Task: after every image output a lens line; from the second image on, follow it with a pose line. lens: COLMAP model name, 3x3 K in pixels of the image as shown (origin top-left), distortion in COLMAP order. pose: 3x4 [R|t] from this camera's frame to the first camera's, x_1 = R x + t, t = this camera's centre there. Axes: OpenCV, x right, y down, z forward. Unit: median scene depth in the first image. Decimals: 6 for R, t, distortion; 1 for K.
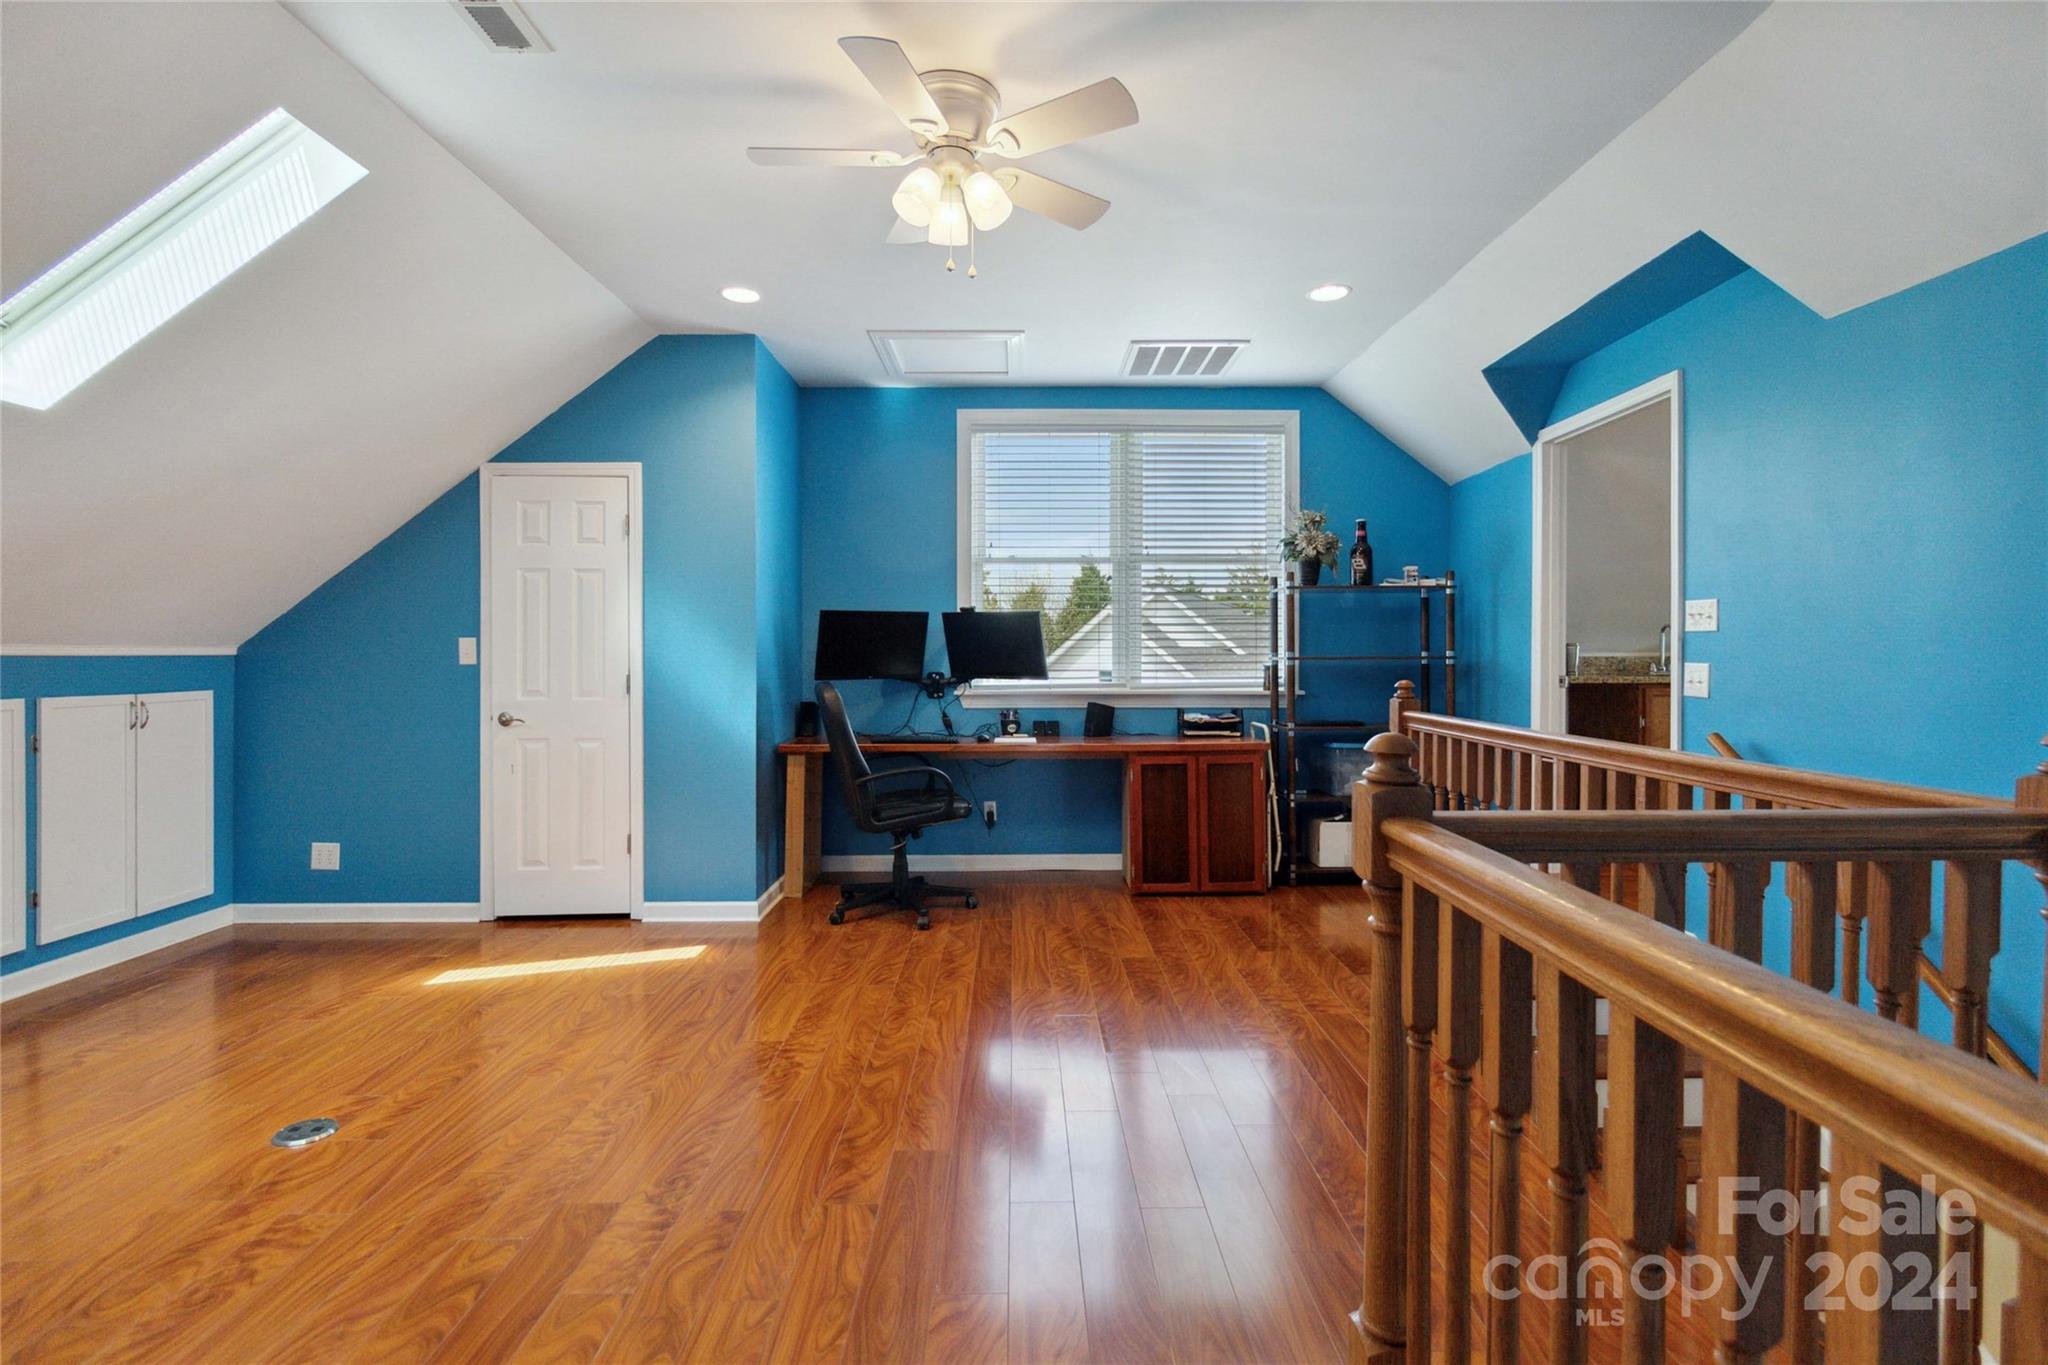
lens RADIAL K [[947.9, 0, 1038.0], [0, 947.9, 669.7], [0, 0, 1]] dist [-0.000186, 0.000796]
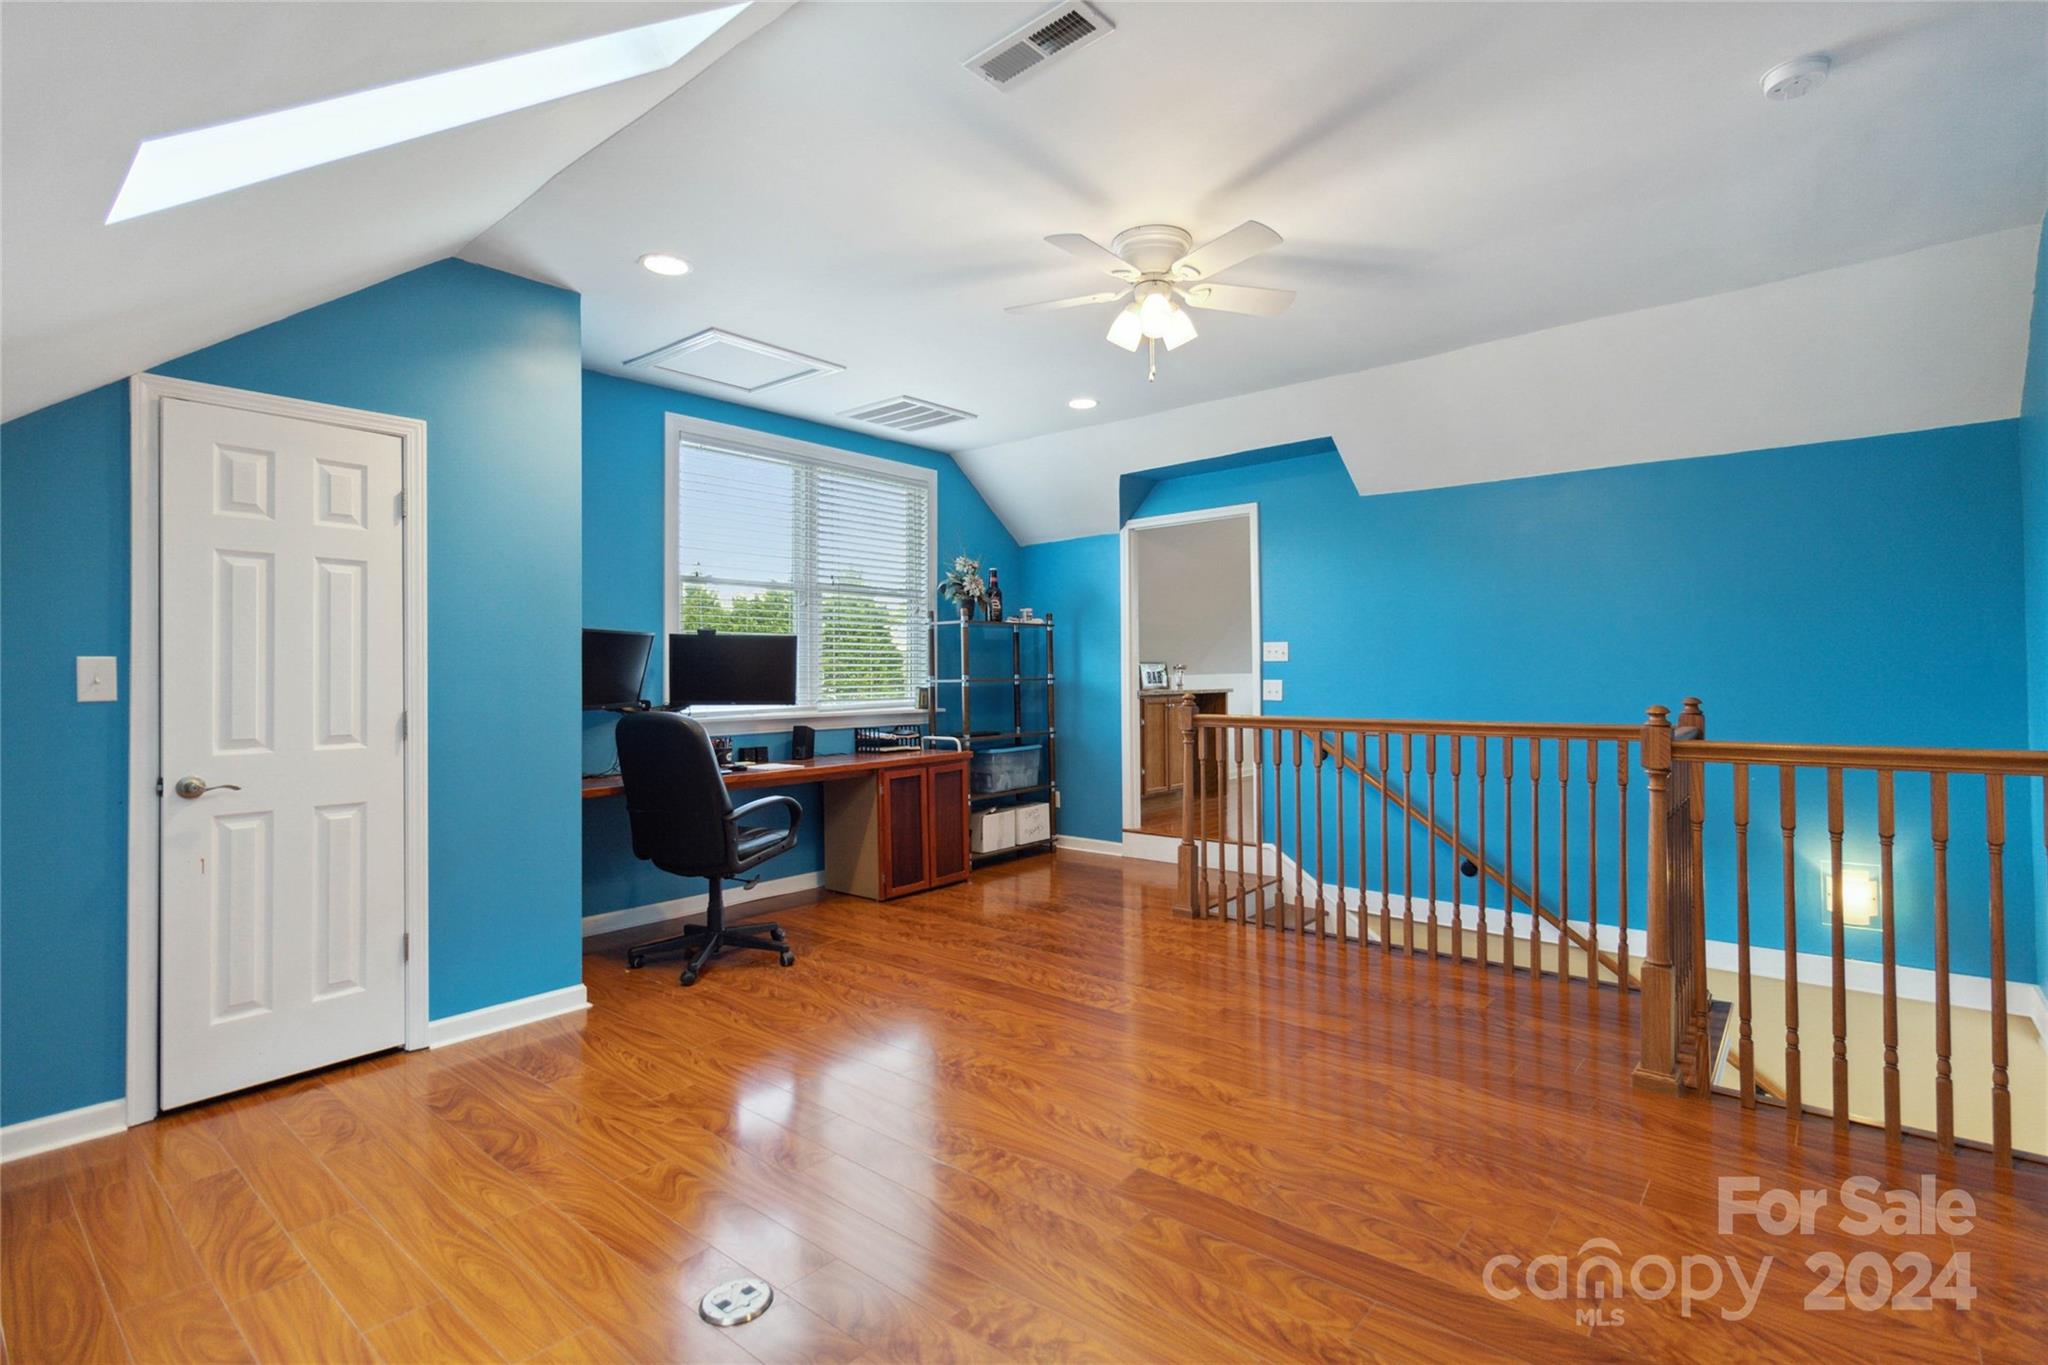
lens RADIAL K [[947.9, 0, 1038.0], [0, 947.9, 669.7], [0, 0, 1]] dist [-0.000186, 0.000796]
pose [[0.662155, 0.000322, 0.749367, -0.593165], [0.018898, 0.999675, -0.017127, -0.003725], [-0.749128, 0.025502, 0.661934, 0.147840]]
